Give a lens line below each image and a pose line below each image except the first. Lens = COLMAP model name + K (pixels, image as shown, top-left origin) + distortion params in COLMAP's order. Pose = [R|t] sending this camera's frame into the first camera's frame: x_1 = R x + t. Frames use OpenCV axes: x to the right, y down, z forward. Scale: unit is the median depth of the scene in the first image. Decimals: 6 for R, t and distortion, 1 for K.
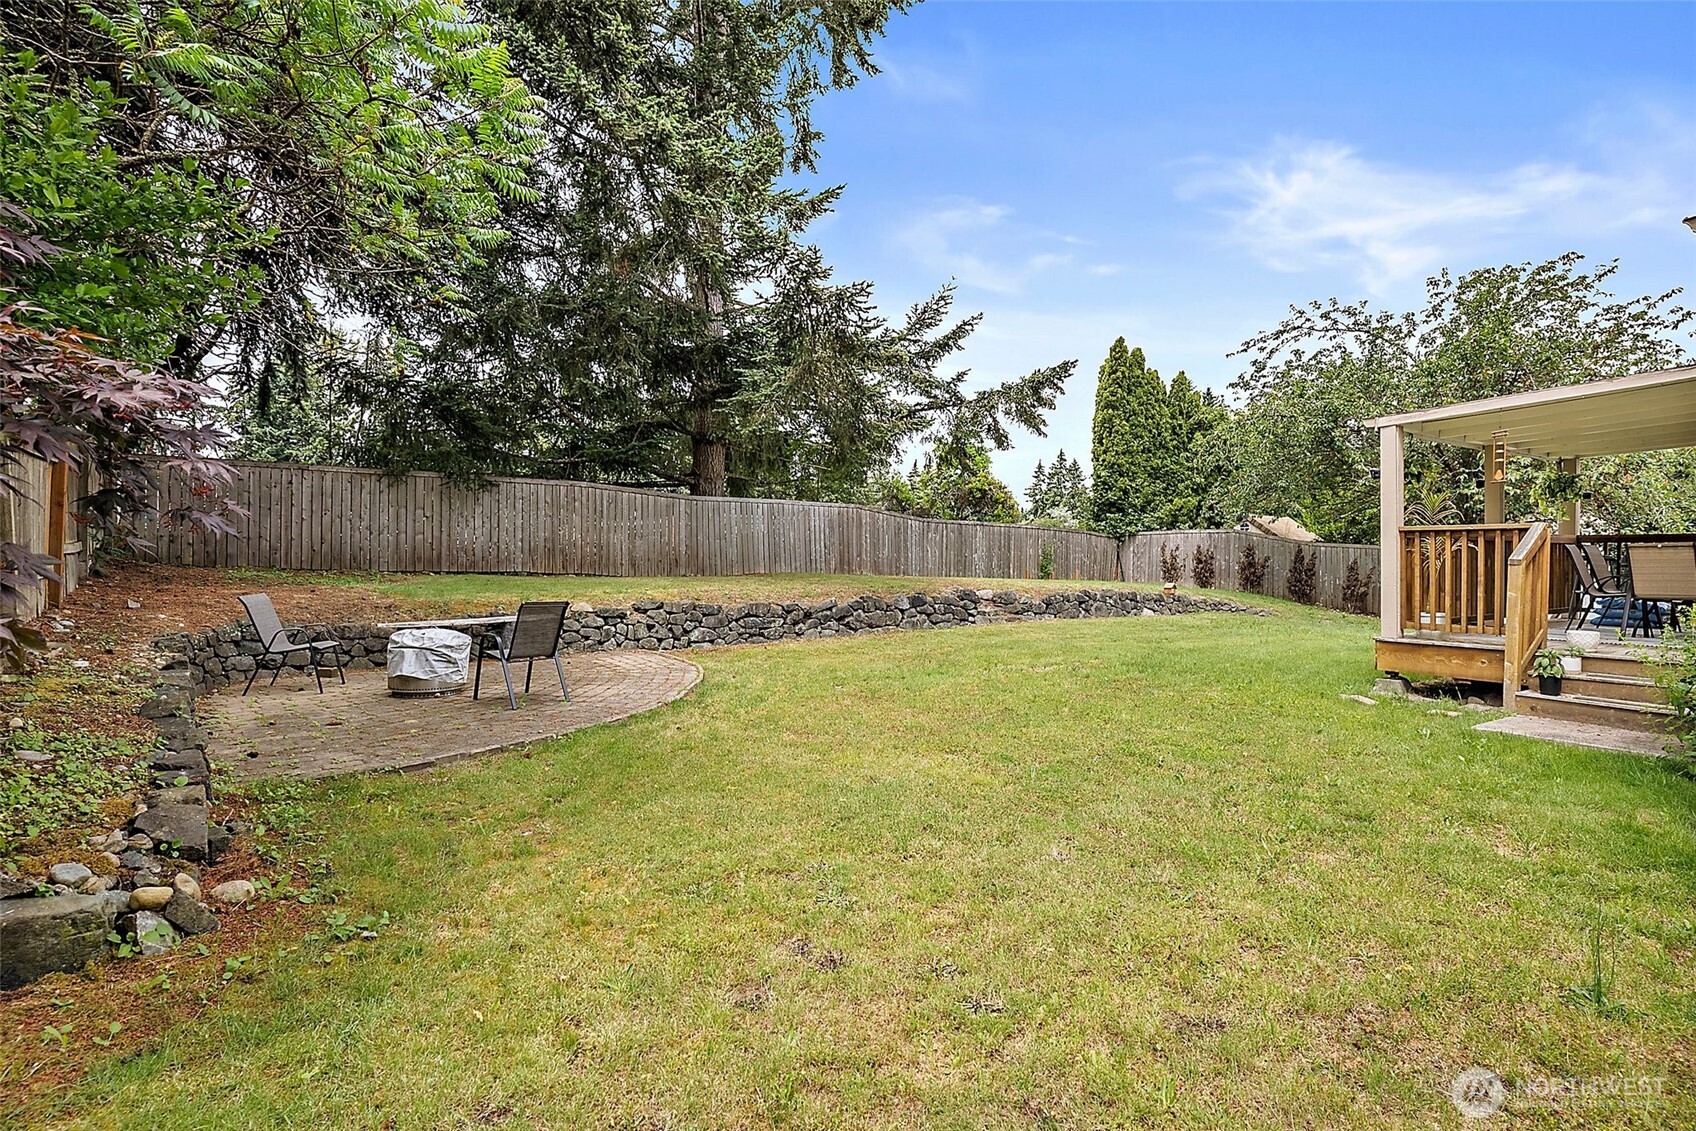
lens RADIAL K [[833.2, 0, 852.1], [0, 833.2, 559.3], [0, 0, 1]] dist [-0.028890, 0.009144]
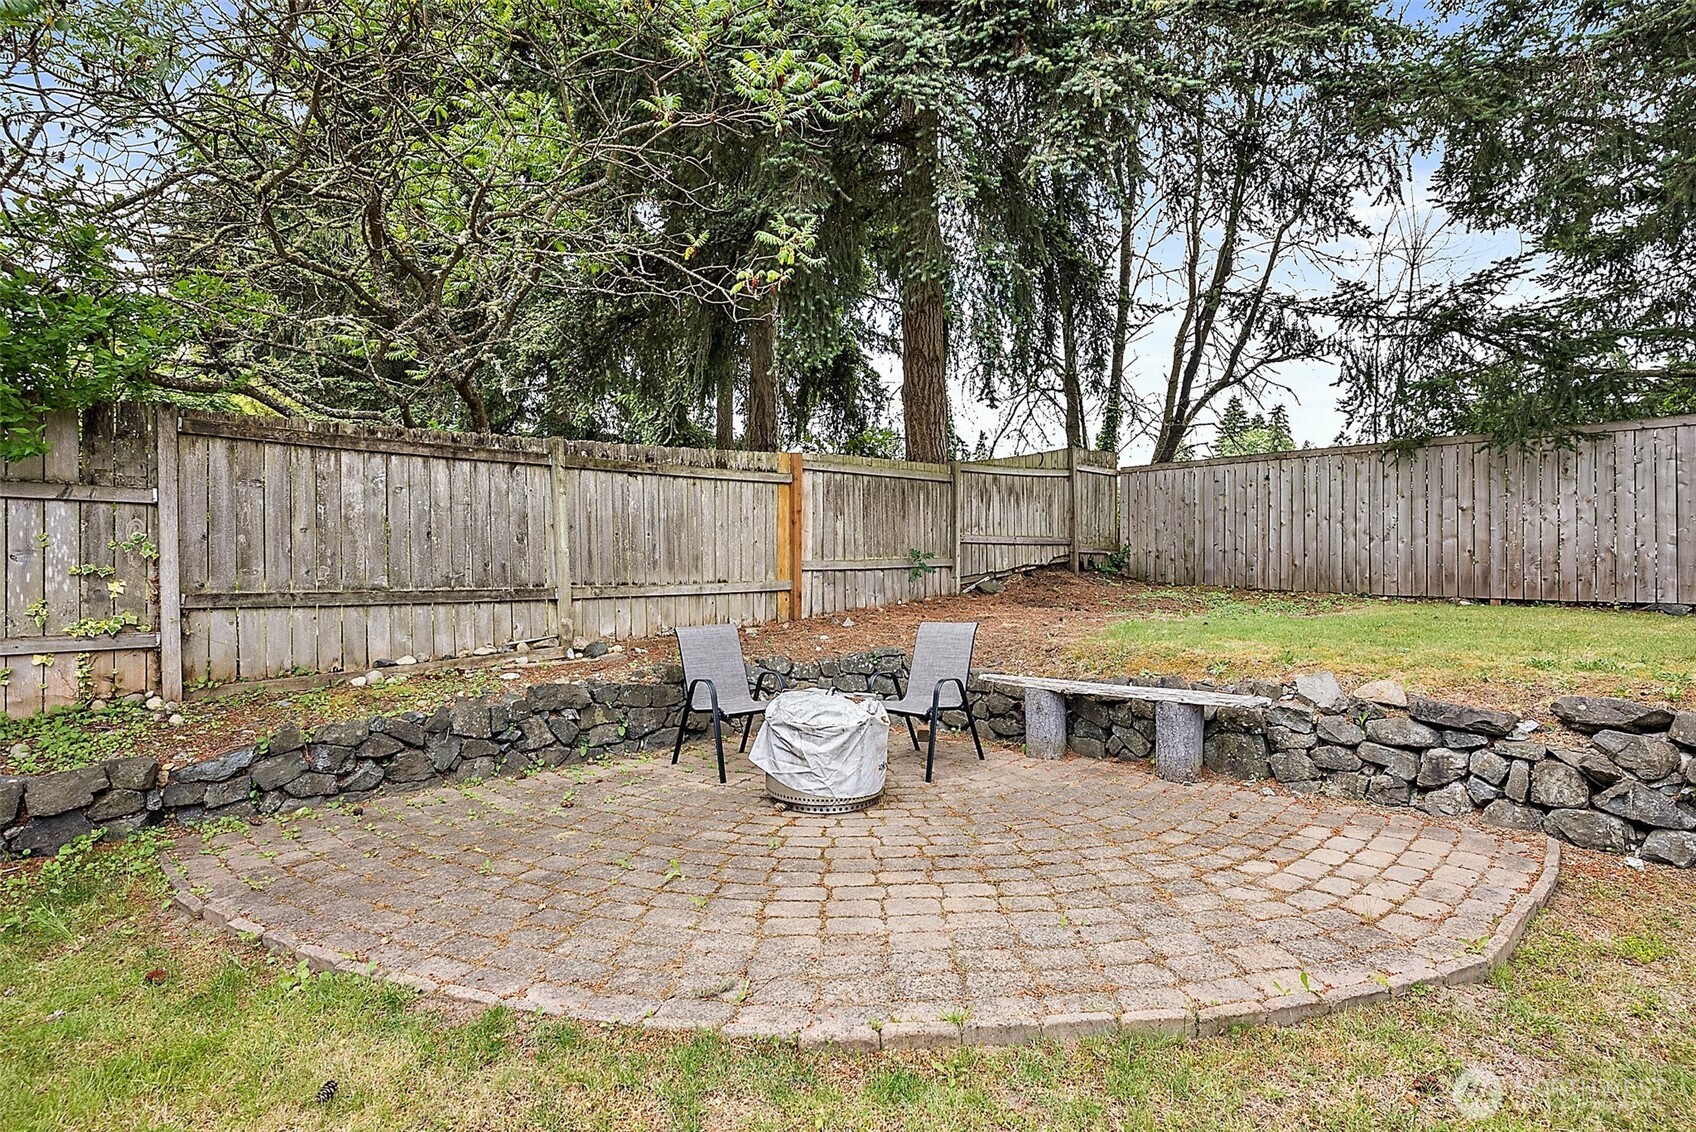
lens RADIAL K [[833.2, 0, 848.7], [0, 833.2, 565.3], [0, 0, 1]] dist [-0.028890, 0.009144]
pose [[0.093204, -0.010154, -0.995595, 0.052987], [-0.005630, 0.999927, -0.010725, -0.000780], [0.995631, 0.006605, 0.093140, 0.545452]]
